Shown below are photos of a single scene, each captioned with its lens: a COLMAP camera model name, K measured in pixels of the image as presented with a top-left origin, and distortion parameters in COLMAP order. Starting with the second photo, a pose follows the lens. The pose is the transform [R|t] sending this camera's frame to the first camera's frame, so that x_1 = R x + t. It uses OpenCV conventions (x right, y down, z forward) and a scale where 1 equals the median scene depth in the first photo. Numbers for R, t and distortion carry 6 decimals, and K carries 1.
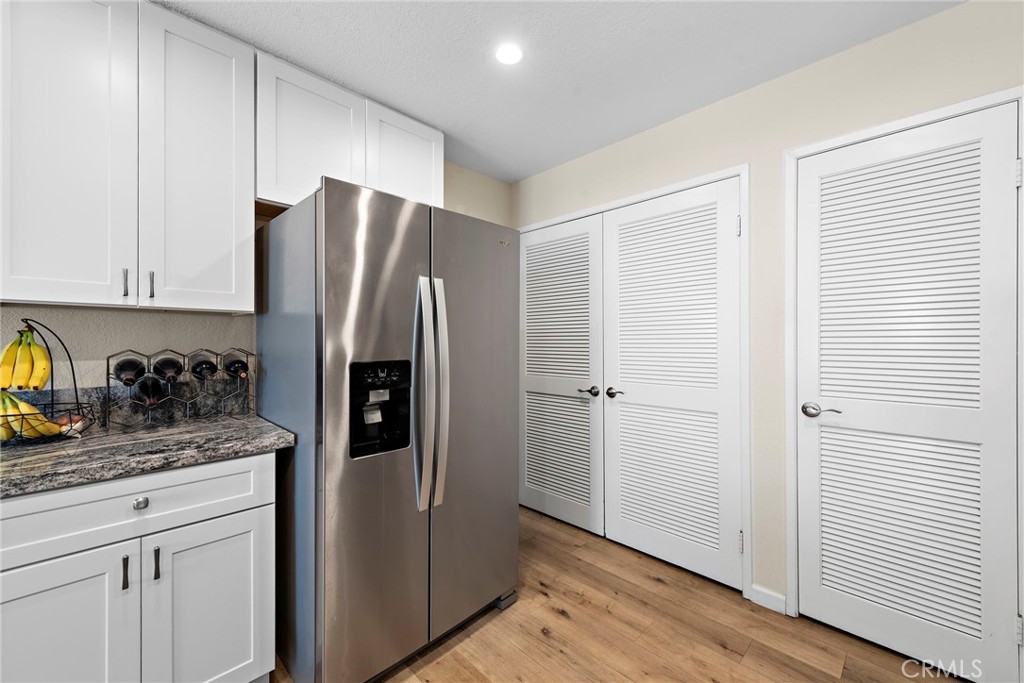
lens RADIAL K [[405.0, 0, 511.1], [0, 405.0, 340.9], [0, 0, 1]] dist [0.005883, -0.000787]
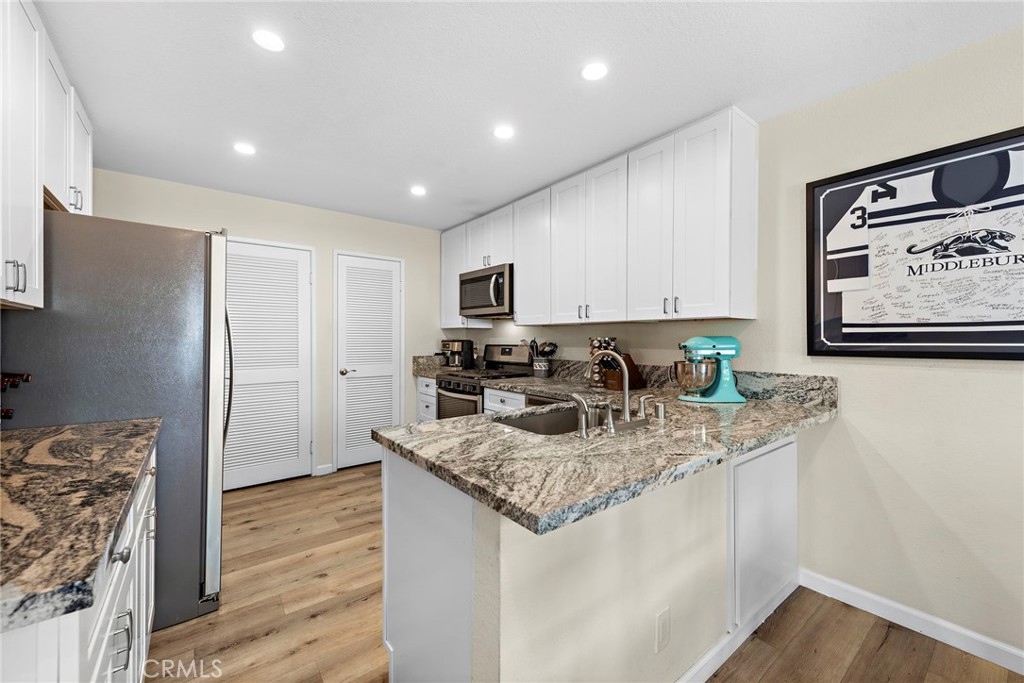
lens RADIAL K [[405.0, 0, 507.9], [0, 405.0, 339.0], [0, 0, 1]] dist [0.005883, -0.000787]
pose [[0.125980, 0.003656, 0.992026, -1.255798], [-0.001336, 0.999993, -0.003515, -0.000981], [-0.992032, -0.000883, 0.125984, -0.144155]]
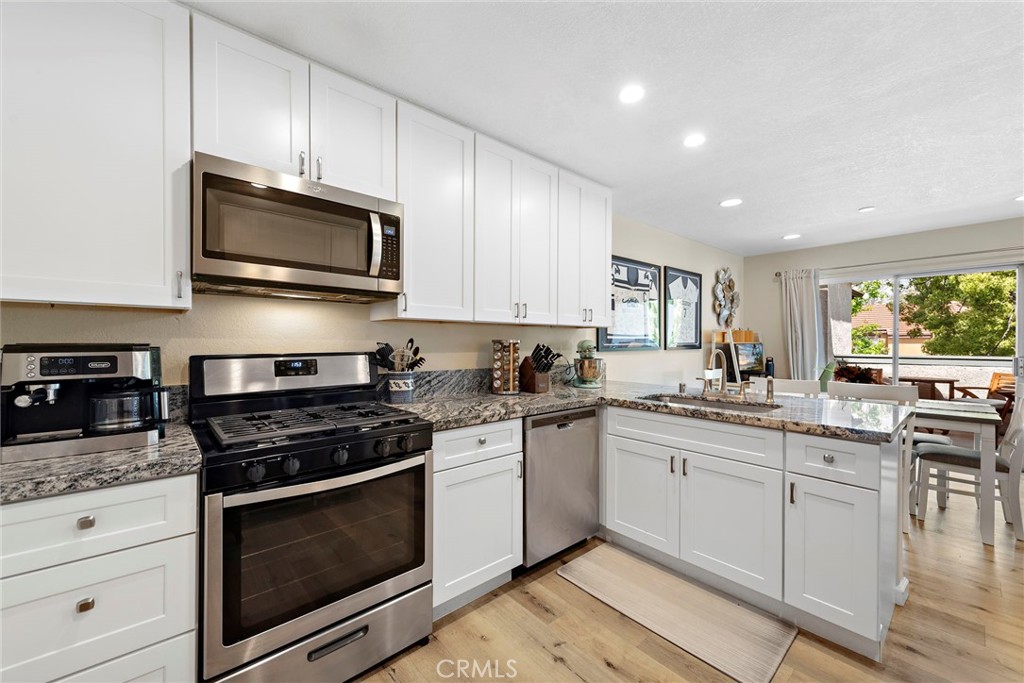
lens RADIAL K [[405.0, 0, 510.2], [0, 405.0, 343.5], [0, 0, 1]] dist [0.005883, -0.000787]
pose [[-0.998681, 0.003963, 0.051198, 0.258261], [0.004020, 0.999991, 0.001015, -0.001886], [-0.051194, 0.001219, -0.998688, 1.107003]]
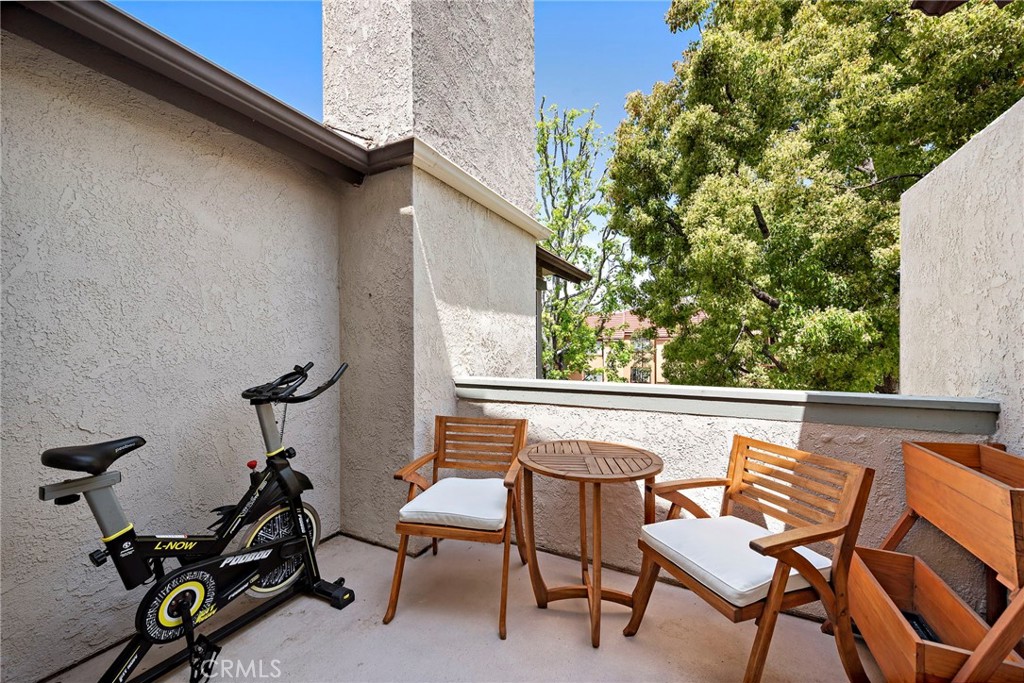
lens RADIAL K [[433.4, 0, 516.0], [0, 433.4, 347.9], [0, 0, 1]] dist [0.016398, -0.000116]
pose [[-0.936703, 0.011307, -0.349942, -2.113850], [0.009646, 0.999932, 0.006488, -0.017396], [0.349992, 0.002701, -0.936749, -1.117781]]
